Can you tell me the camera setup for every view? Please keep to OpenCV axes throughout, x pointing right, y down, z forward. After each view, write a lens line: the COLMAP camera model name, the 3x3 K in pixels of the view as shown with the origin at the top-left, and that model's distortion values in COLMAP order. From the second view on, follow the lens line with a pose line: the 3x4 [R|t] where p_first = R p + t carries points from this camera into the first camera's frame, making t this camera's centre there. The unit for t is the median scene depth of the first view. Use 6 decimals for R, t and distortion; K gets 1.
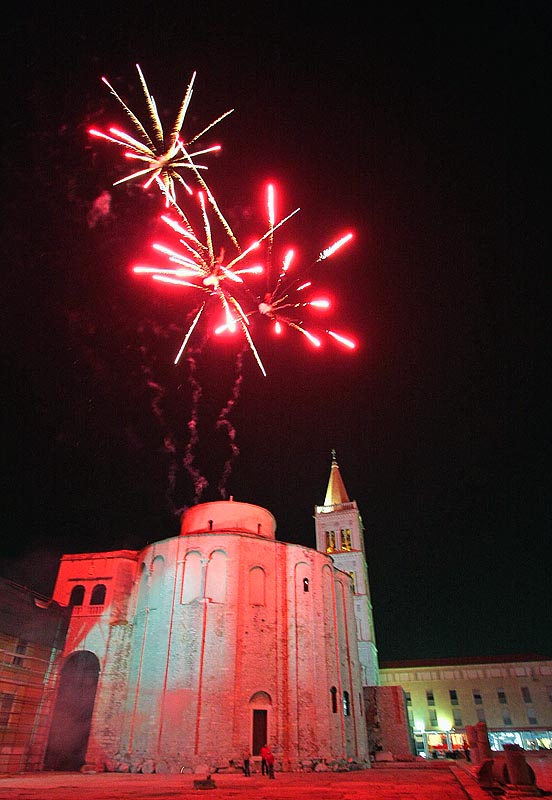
lens RADIAL K [[473.5, 0, 275.3], [0, 473.5, 459.5], [0, 0, 1]] dist [-0.005227, 0.000993]
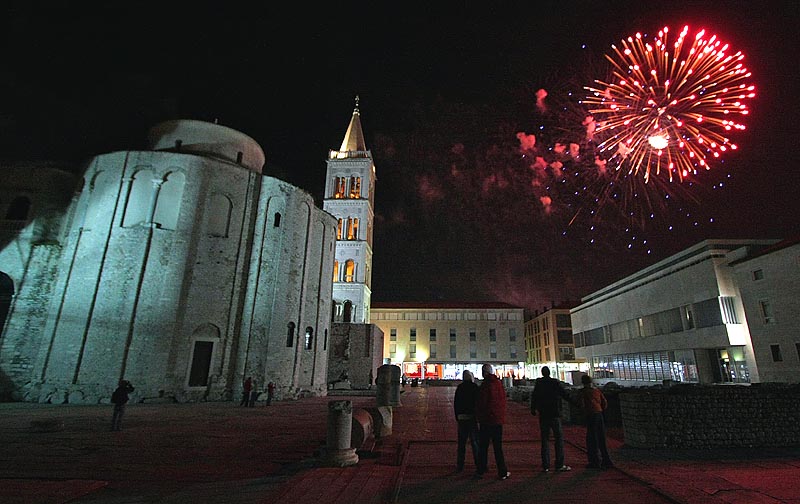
lens RADIAL K [[450.8, 0, 422.8], [0, 450.8, 214.9], [0, 0, 1]] dist [-0.007903, 0.001174]
pose [[0.964299, 0.097601, 0.246173, 0.126227], [-0.147920, 0.969582, 0.195012, 0.041356], [-0.219652, -0.224463, 0.949405, 0.100642]]
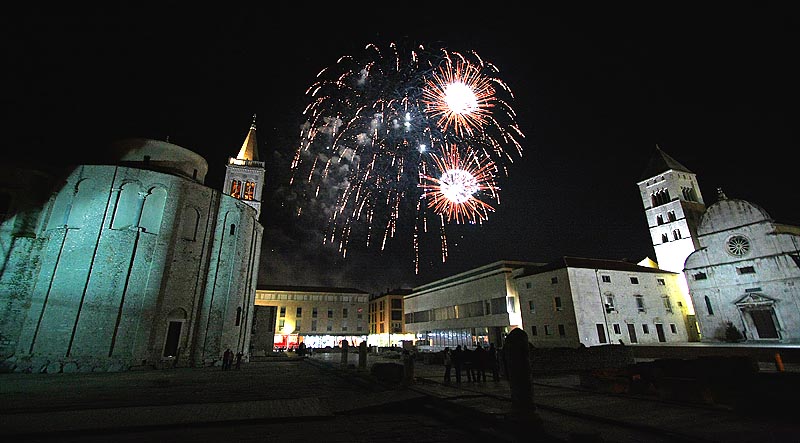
lens RADIAL K [[375.5, 0, 392.8], [0, 375.5, 201.0], [0, 0, 1]] dist [-0.004613, -0.000263]
pose [[0.818264, 0.202975, 0.537816, -0.142035], [-0.301825, 0.947950, 0.101451, -0.033785], [-0.489231, -0.245340, 0.836936, -0.011745]]
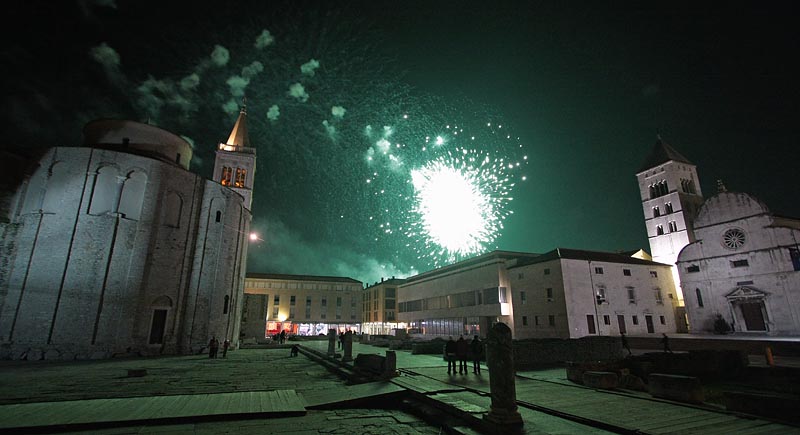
lens RADIAL K [[375.4, 0, 393.5], [0, 375.4, 222.5], [0, 0, 1]] dist [-0.006540, 0.001121]
pose [[0.810878, 0.166612, 0.560997, -0.111463], [-0.313647, 0.933039, 0.176247, -0.029494], [-0.494068, -0.318870, 0.808838, 0.004901]]
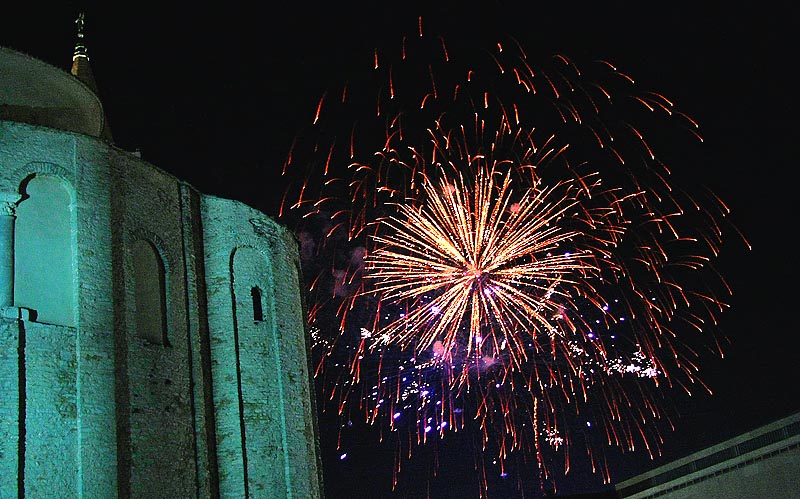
lens RADIAL K [[1072.2, 0, 419.1], [0, 1072.2, 283.7], [0, 0, 1]] dist [0.039090, 0.000000]
pose [[0.808993, 0.112951, 0.576864, -0.348965], [-0.203037, 0.974659, 0.093898, 0.146464], [-0.551640, -0.193087, 0.811425, 0.233887]]
